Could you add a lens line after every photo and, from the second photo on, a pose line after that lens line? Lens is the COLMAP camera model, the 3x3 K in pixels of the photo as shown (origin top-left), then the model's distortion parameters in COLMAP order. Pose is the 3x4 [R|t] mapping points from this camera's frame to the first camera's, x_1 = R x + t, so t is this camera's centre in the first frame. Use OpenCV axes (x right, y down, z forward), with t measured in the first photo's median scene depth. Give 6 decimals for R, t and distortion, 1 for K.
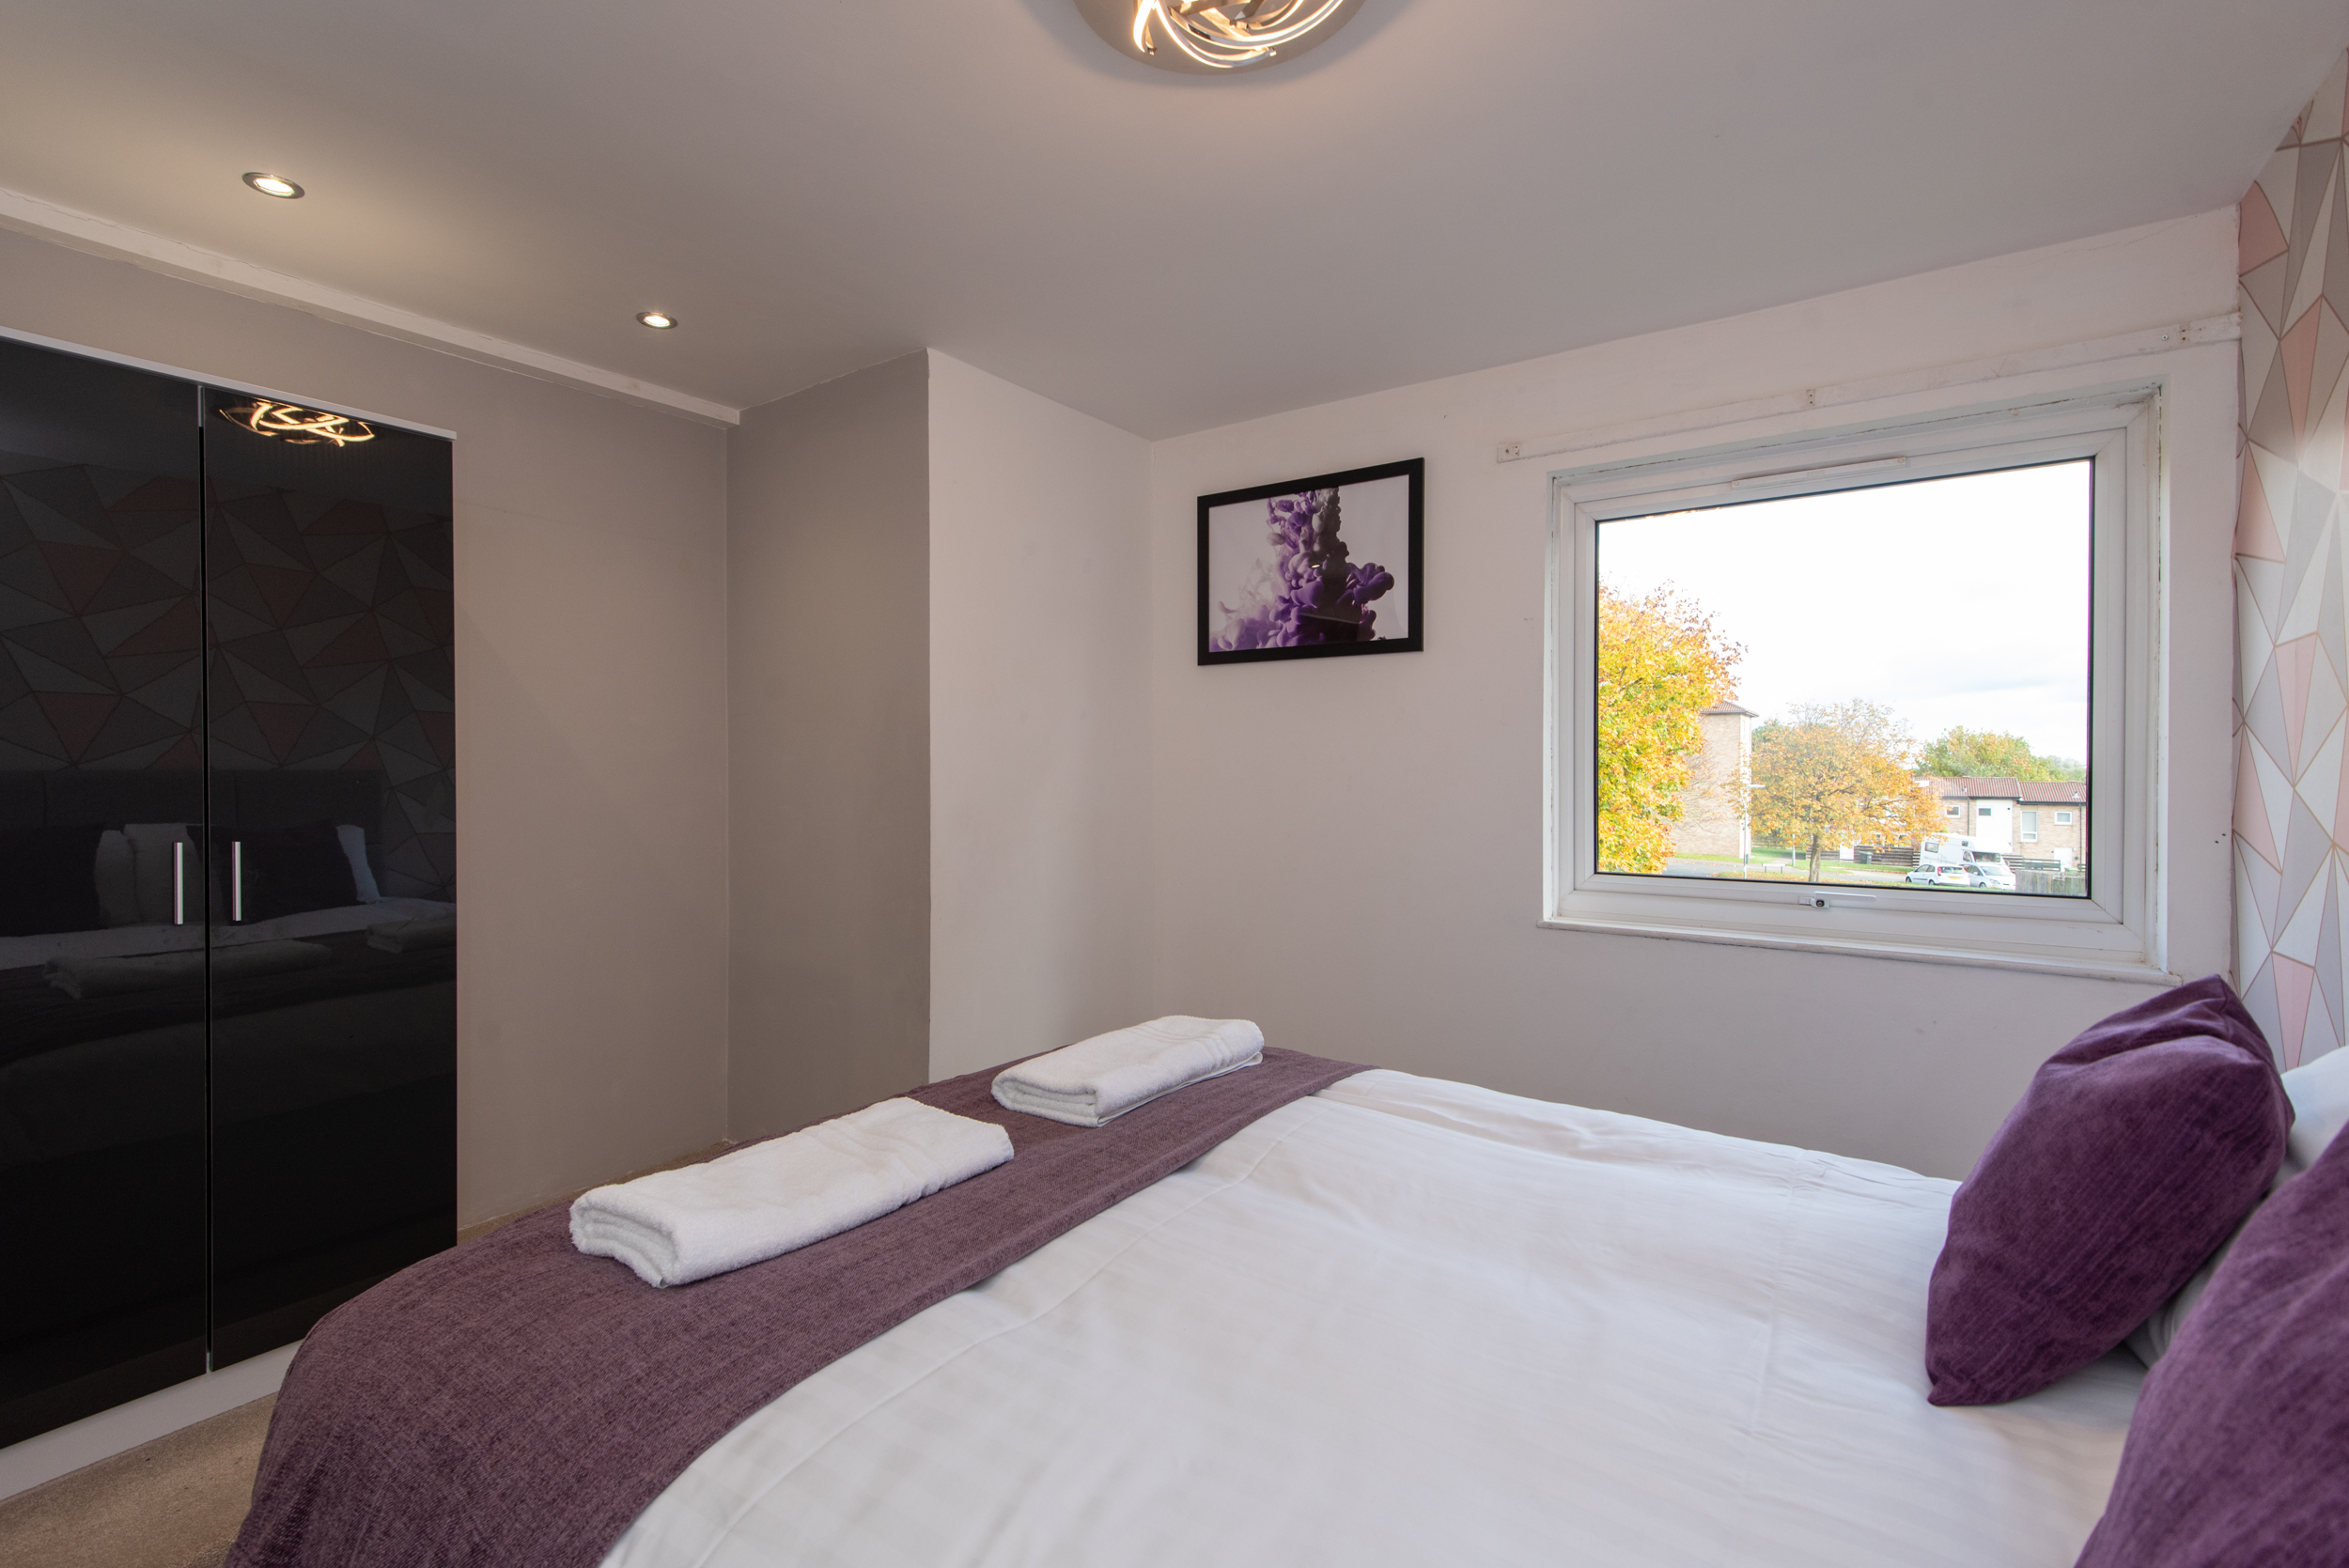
lens RADIAL K [[1057.1, 0, 1141.3], [0, 1057.1, 770.9], [0, 0, 1]] dist [0.021963, -0.006106]
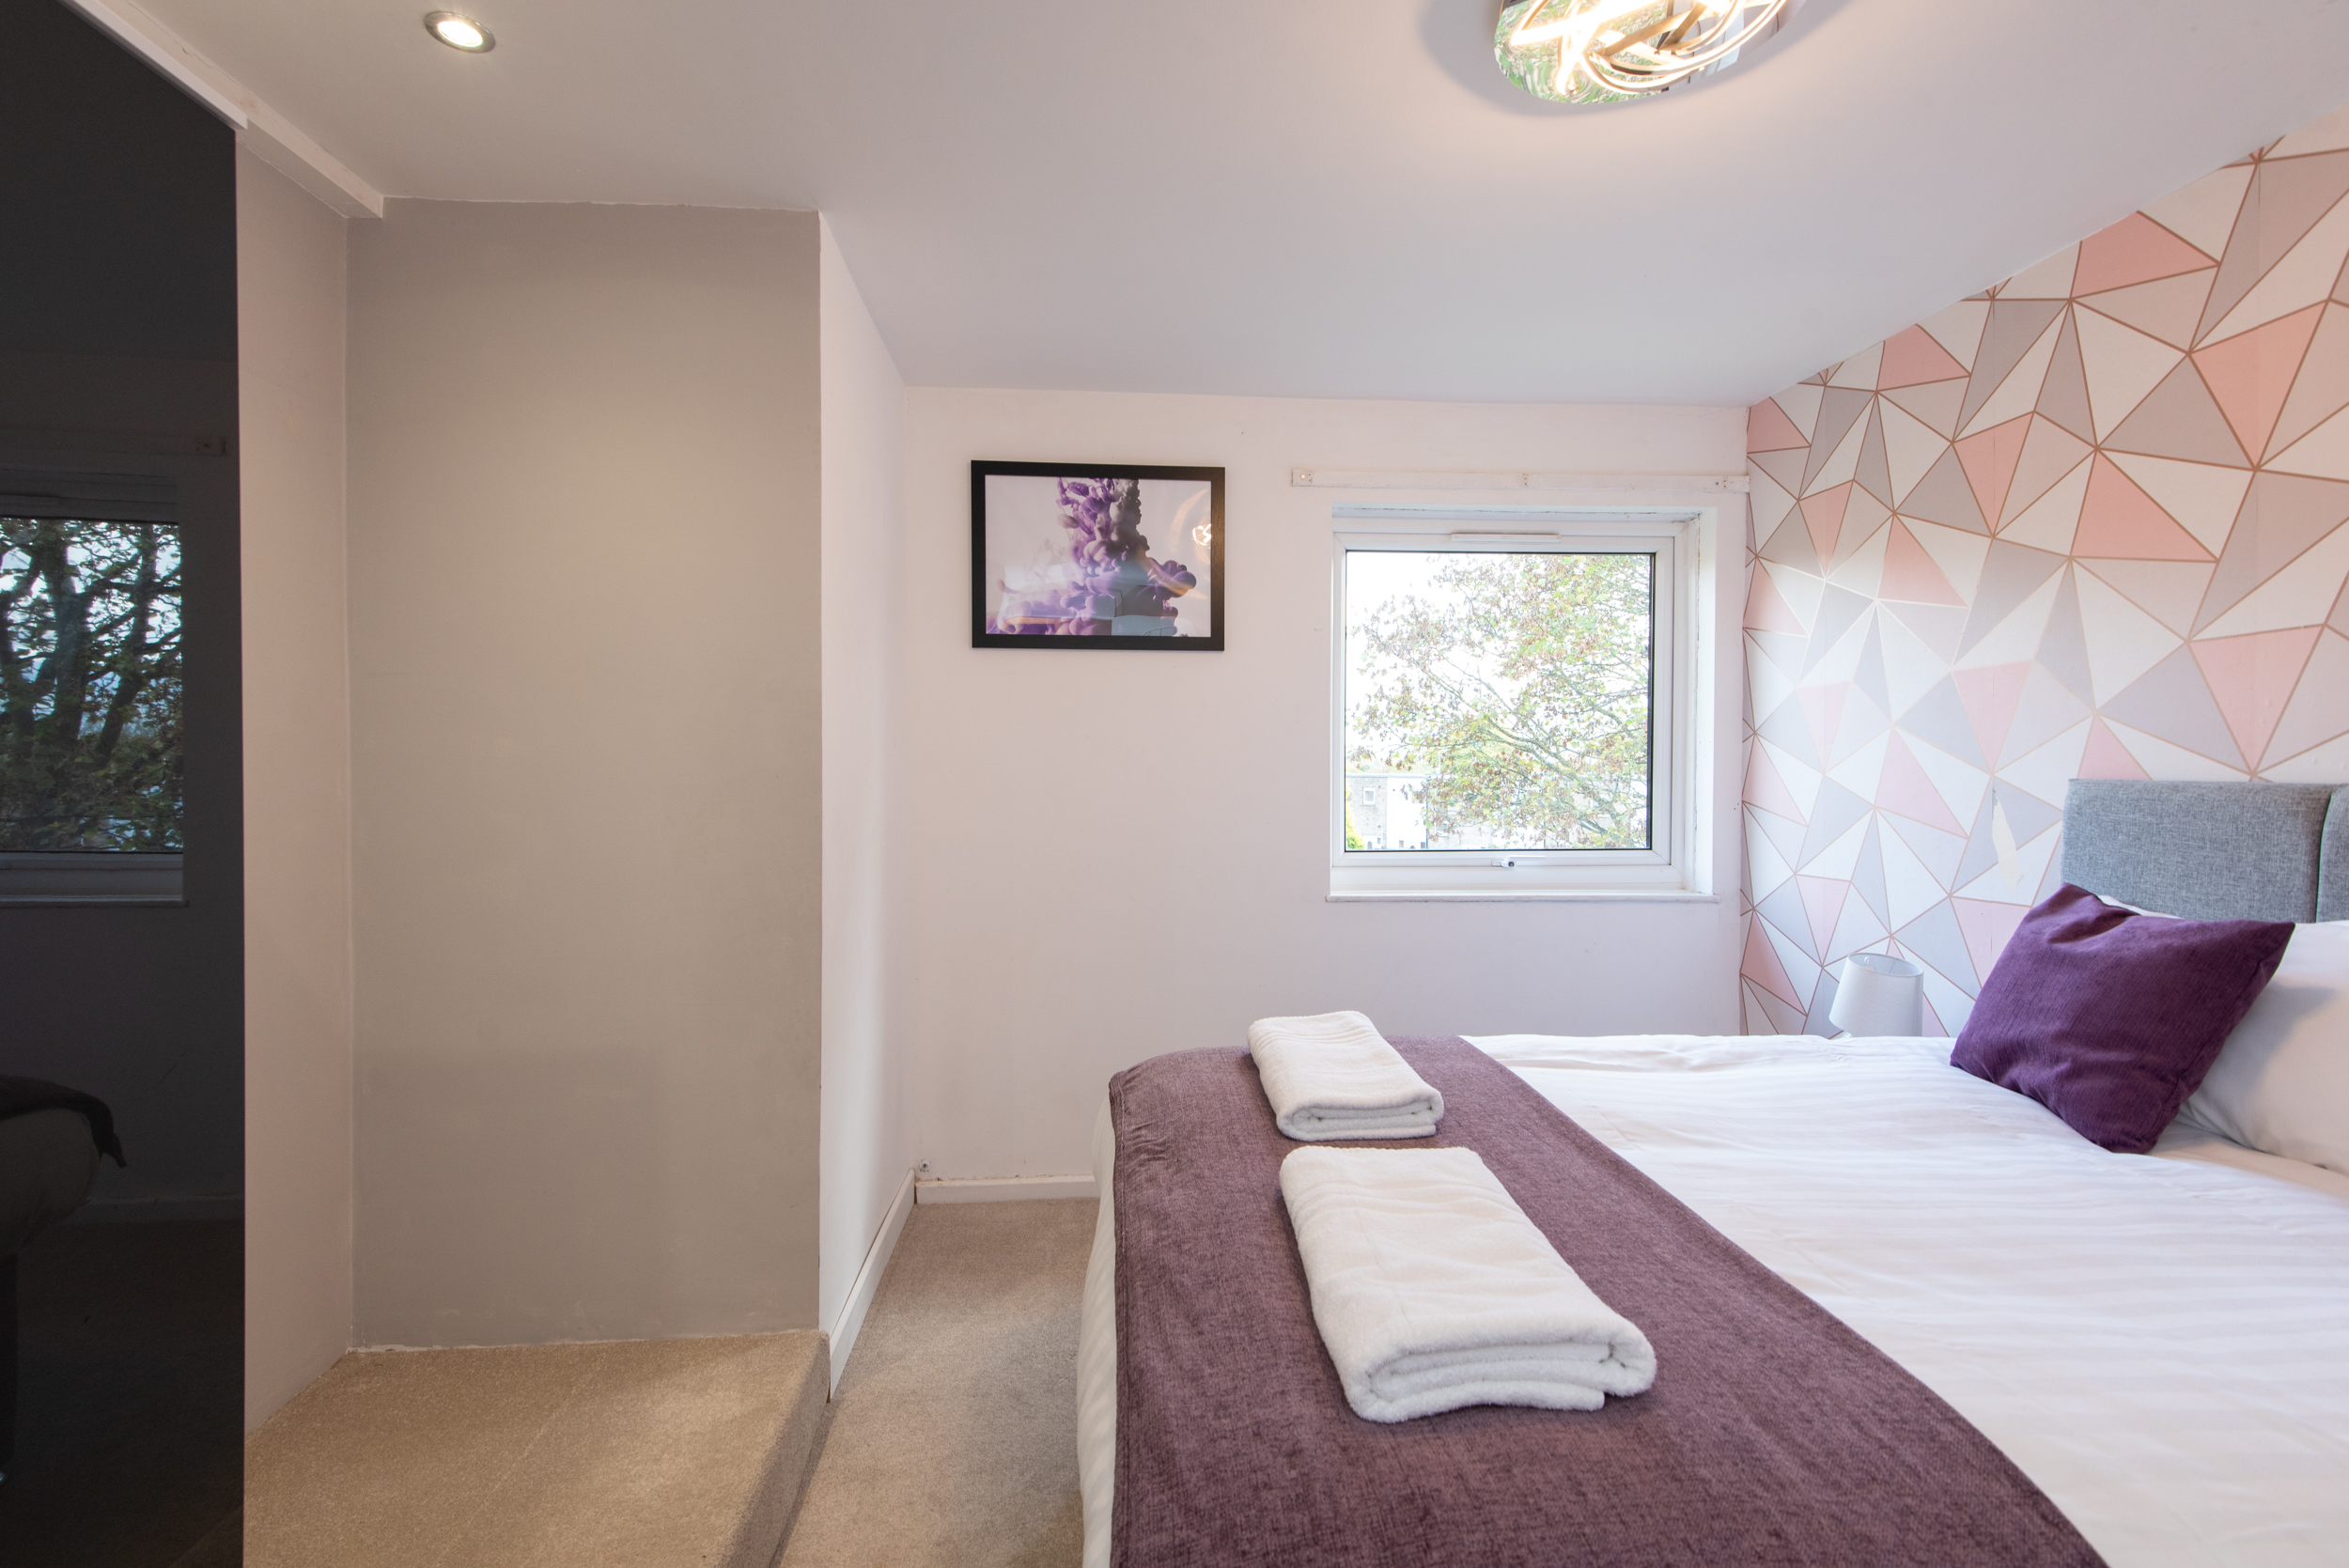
lens RADIAL K [[1057.1, 0, 1168.0], [0, 1057.1, 775.8], [0, 0, 1]] dist [0.021963, -0.006106]
pose [[0.773527, -0.007045, 0.633724, -0.419111], [0.000720, 0.999947, 0.010237, 0.000814], [-0.633763, -0.007462, 0.773491, 0.205295]]
